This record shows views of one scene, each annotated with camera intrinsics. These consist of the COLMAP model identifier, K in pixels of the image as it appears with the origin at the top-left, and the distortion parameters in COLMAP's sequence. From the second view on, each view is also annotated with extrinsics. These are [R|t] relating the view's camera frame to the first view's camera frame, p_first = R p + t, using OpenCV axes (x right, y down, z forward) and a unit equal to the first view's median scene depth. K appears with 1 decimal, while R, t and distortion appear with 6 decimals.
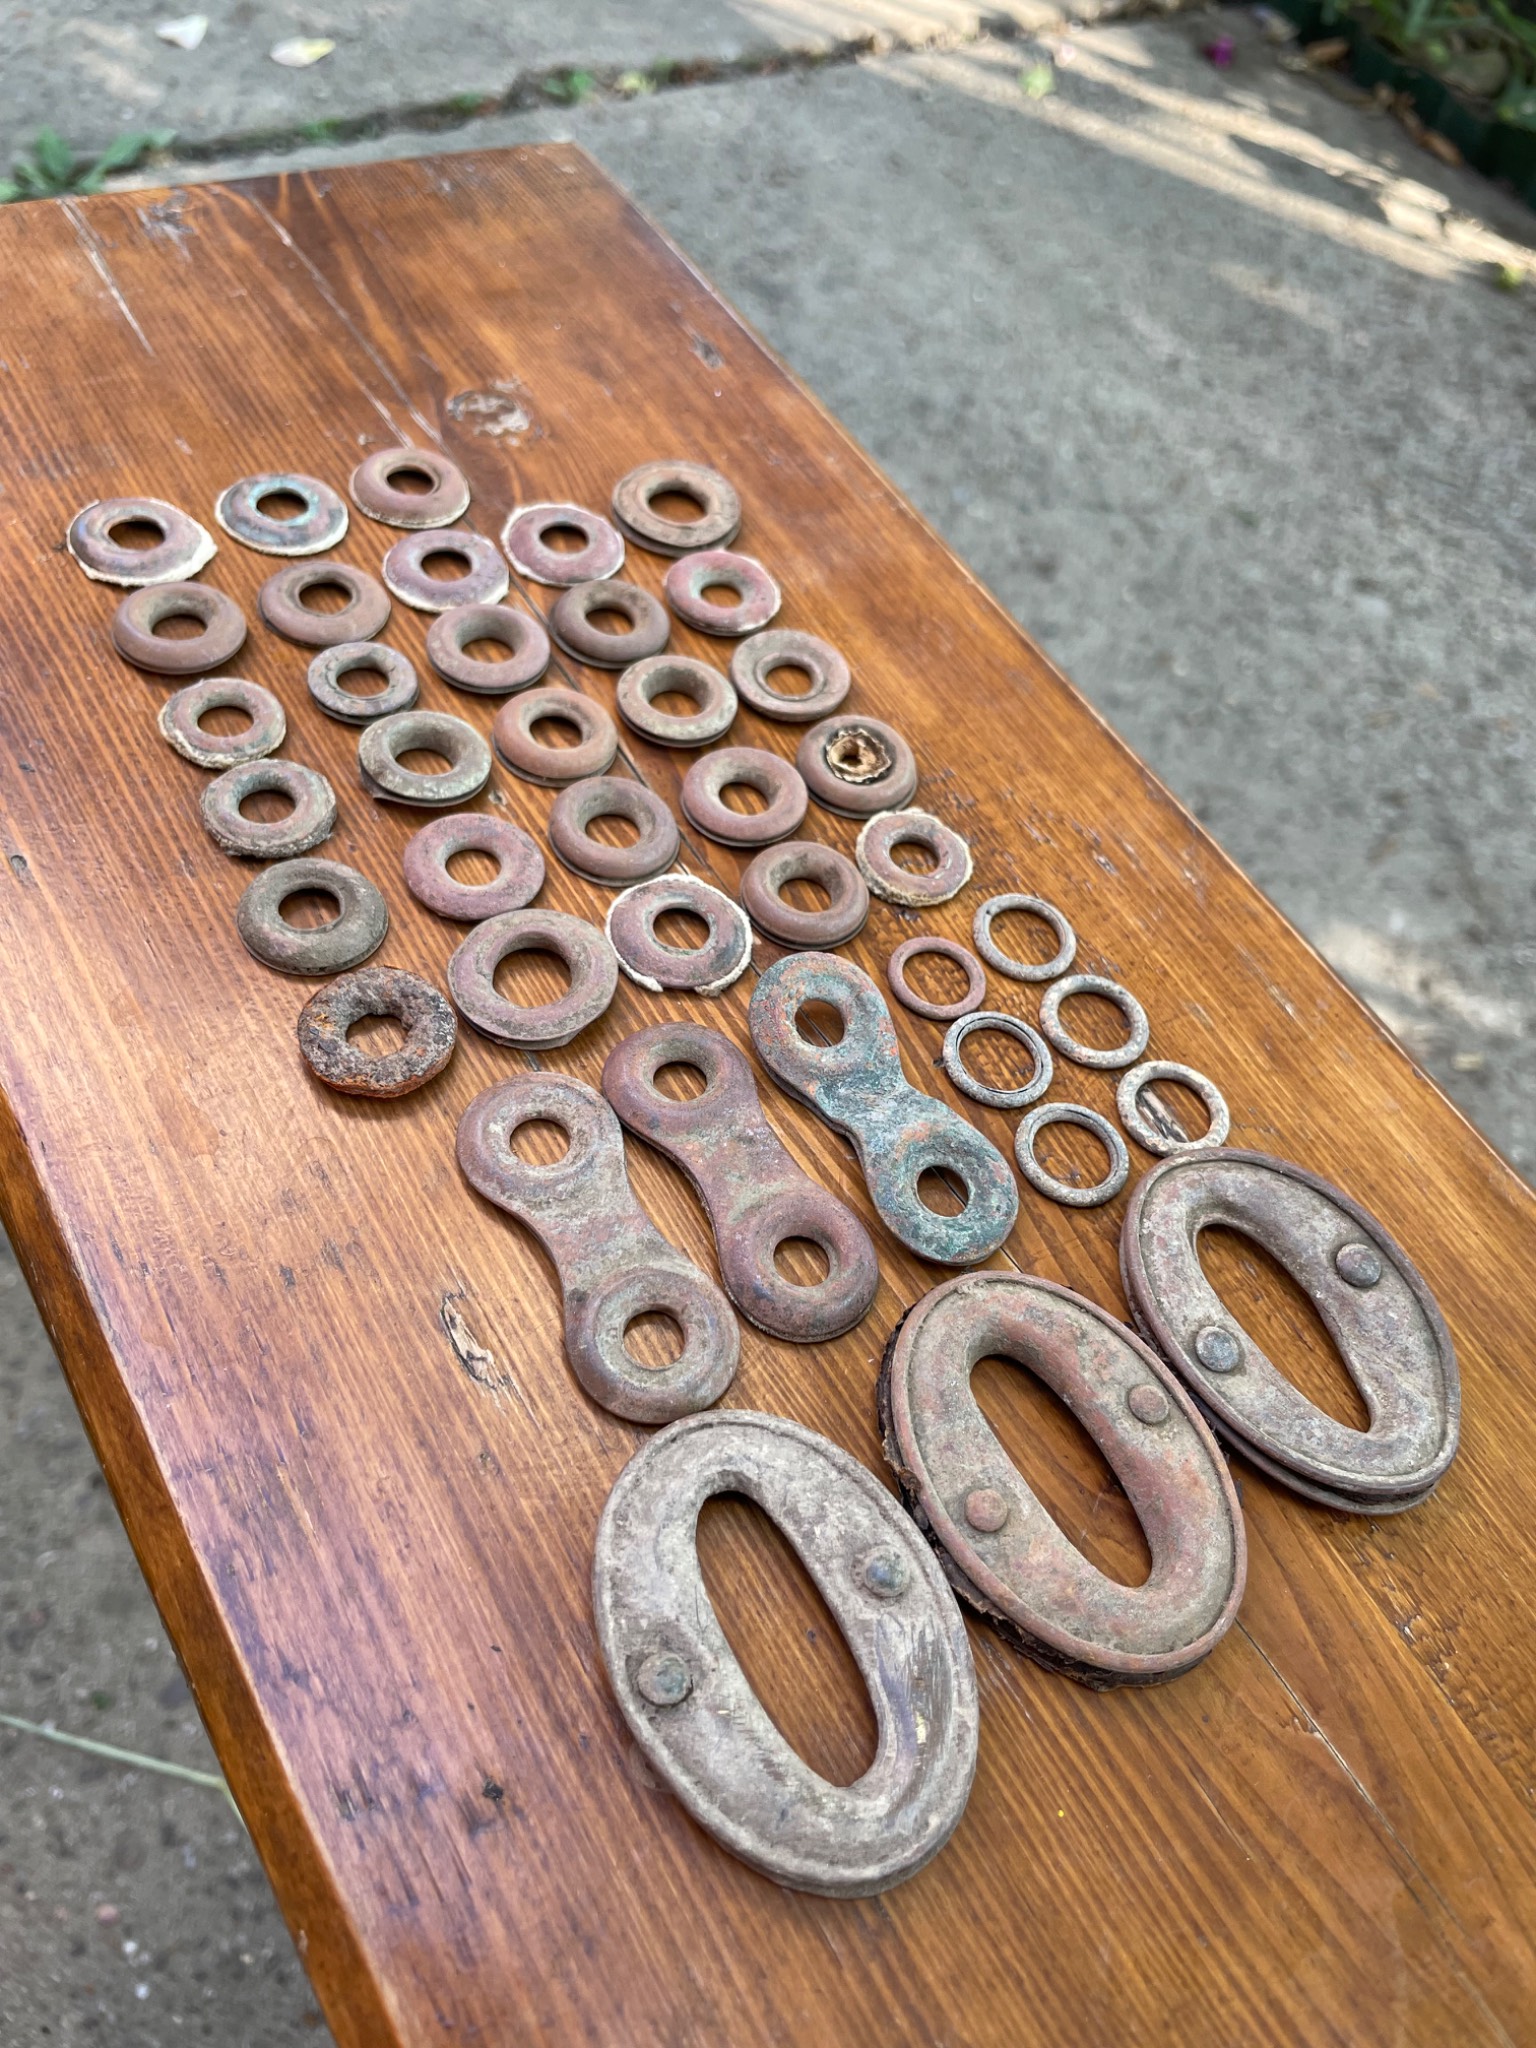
lens RADIAL K [[1560.0, 0, 768.4], [0, 1560.0, 1019.6], [0, 0, 1]] dist [0.080349, -0.118309]
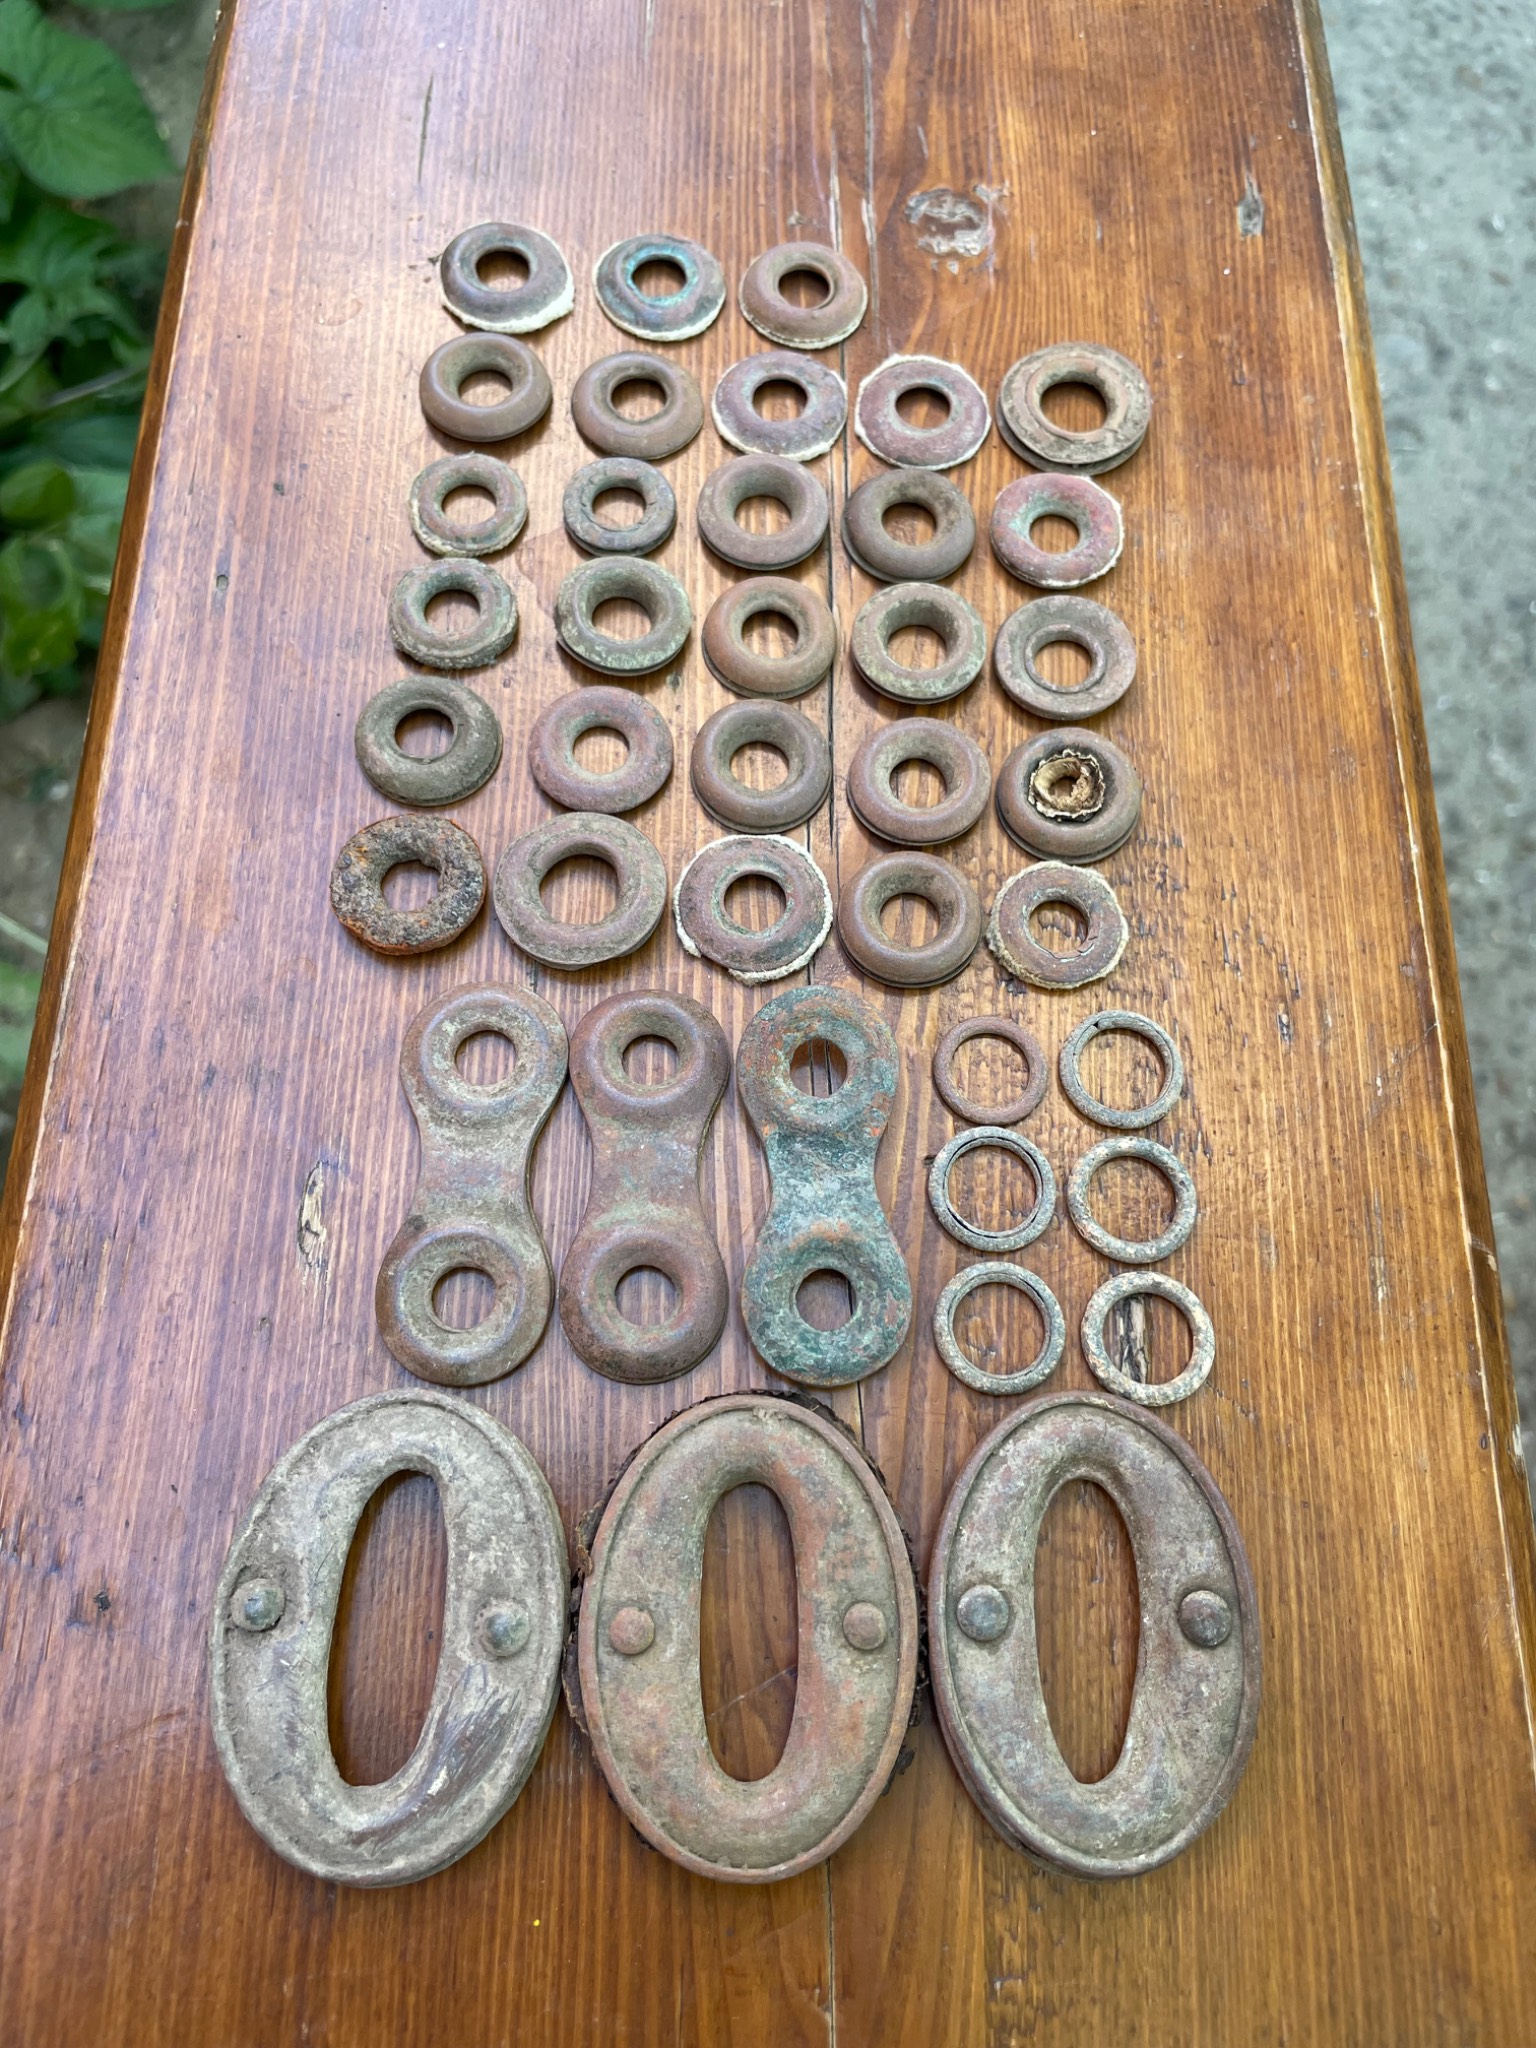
lens RADIAL K [[1560.0, 0, 783.1], [0, 1560.0, 1017.3], [0, 0, 1]] dist [0.080349, -0.118309]
pose [[0.840052, 0.448253, -0.305585, 0.316236], [-0.376237, 0.887185, 0.267111, -0.291485], [0.390844, -0.109415, 0.913931, 0.176073]]
